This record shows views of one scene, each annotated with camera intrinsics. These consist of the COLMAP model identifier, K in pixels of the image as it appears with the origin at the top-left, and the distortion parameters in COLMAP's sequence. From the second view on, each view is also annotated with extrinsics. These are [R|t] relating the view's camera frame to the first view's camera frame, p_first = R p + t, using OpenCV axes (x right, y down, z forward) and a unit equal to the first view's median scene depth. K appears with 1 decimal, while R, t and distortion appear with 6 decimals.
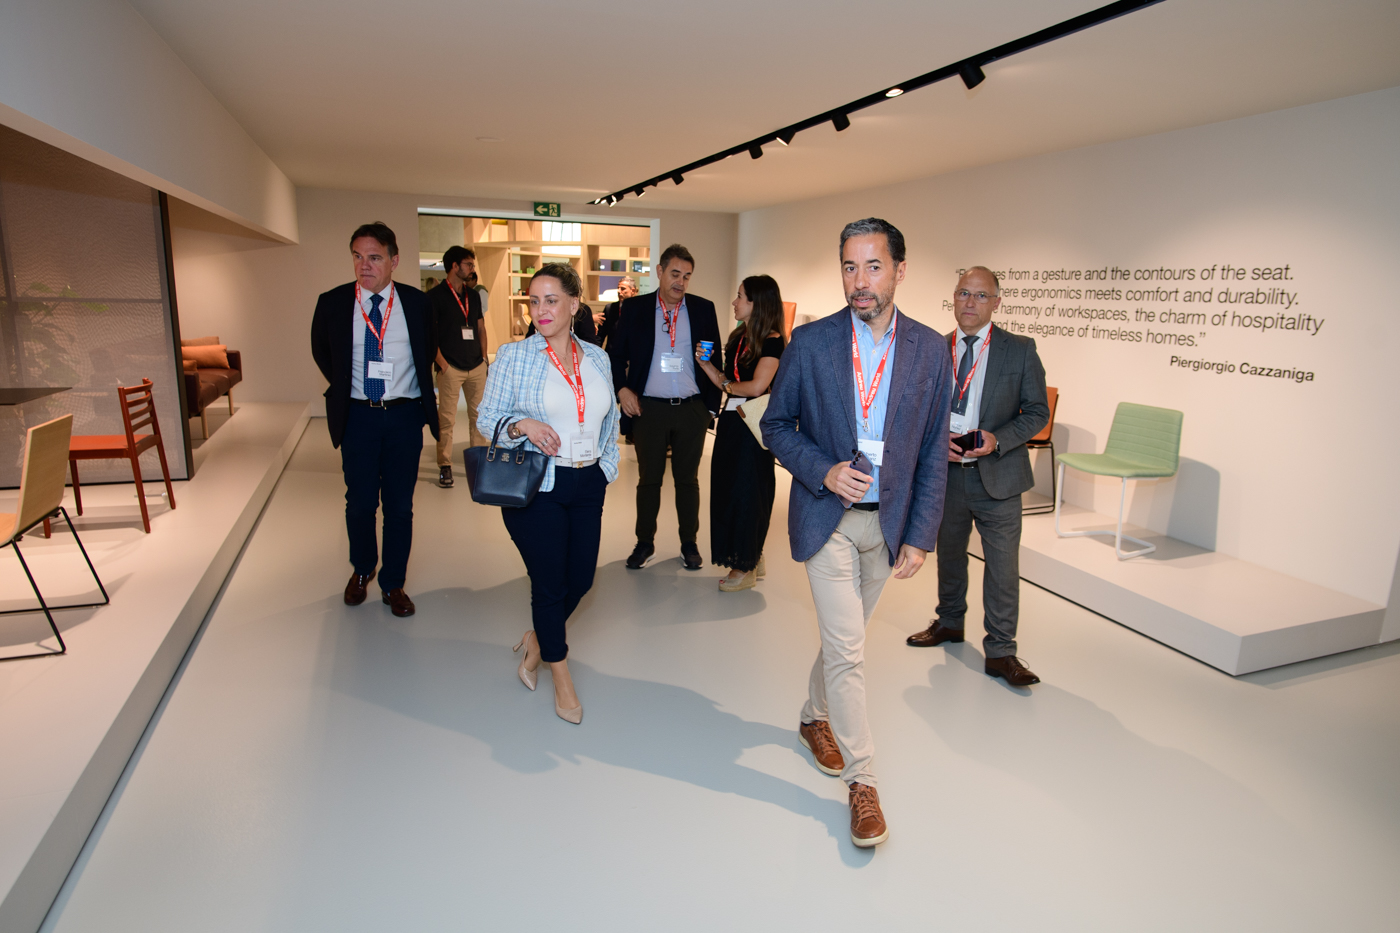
lens RADIAL K [[819.6, 0, 710.6], [0, 819.6, 462.1], [0, 0, 1]] dist [-0.021100, 0.001425]
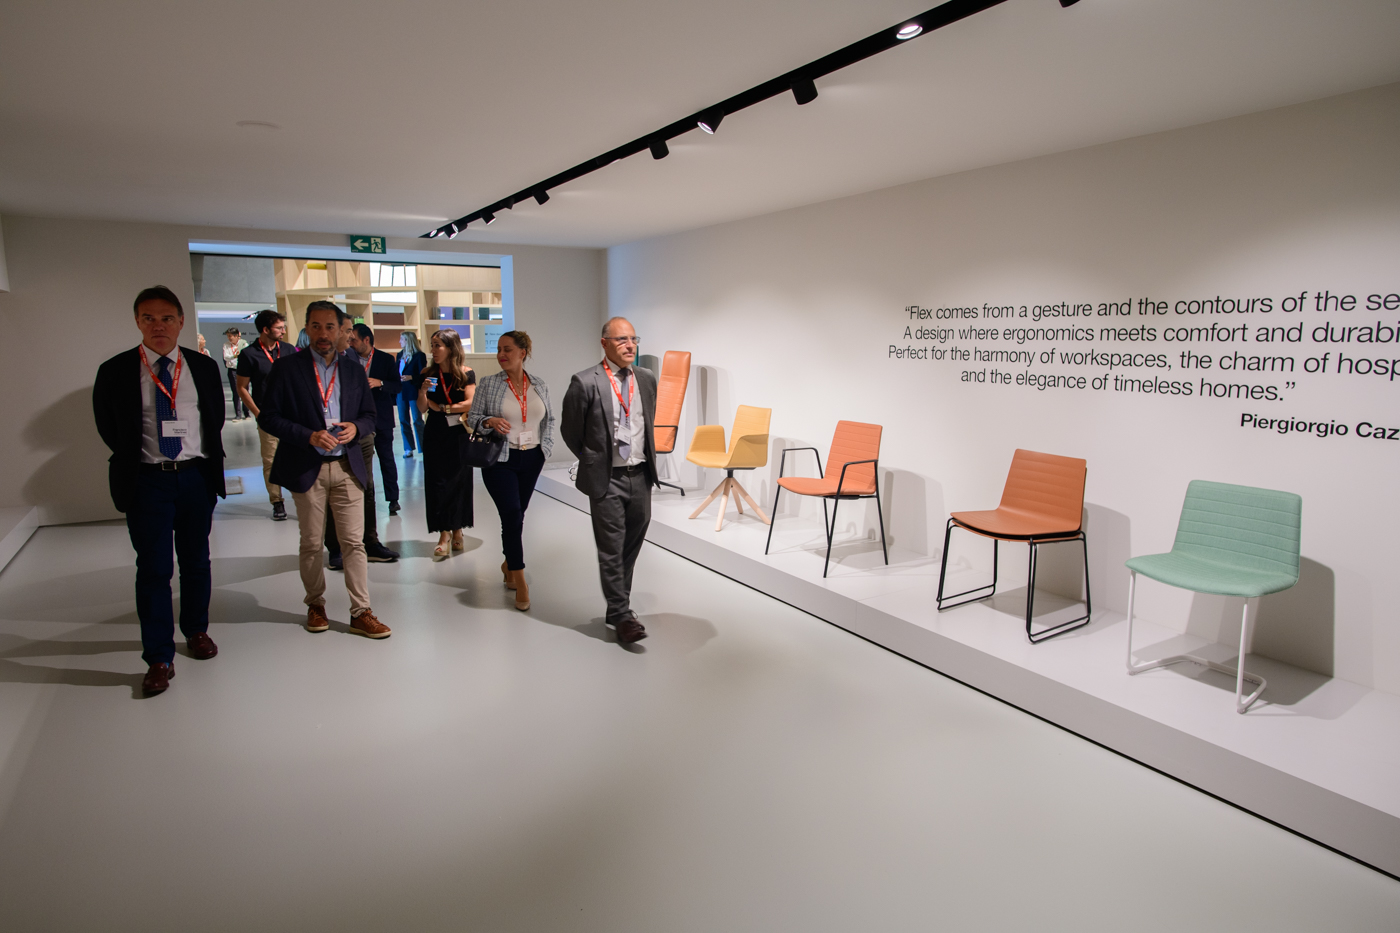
lens RADIAL K [[785.9, 0, 704.2], [0, 785.9, 431.7], [0, 0, 1]] dist [-0.017093, -0.000097]
pose [[0.981670, -0.045179, 0.185155, -0.046660], [0.060599, 0.995072, -0.078486, -0.079505], [-0.180697, 0.088268, 0.979570, 0.353944]]
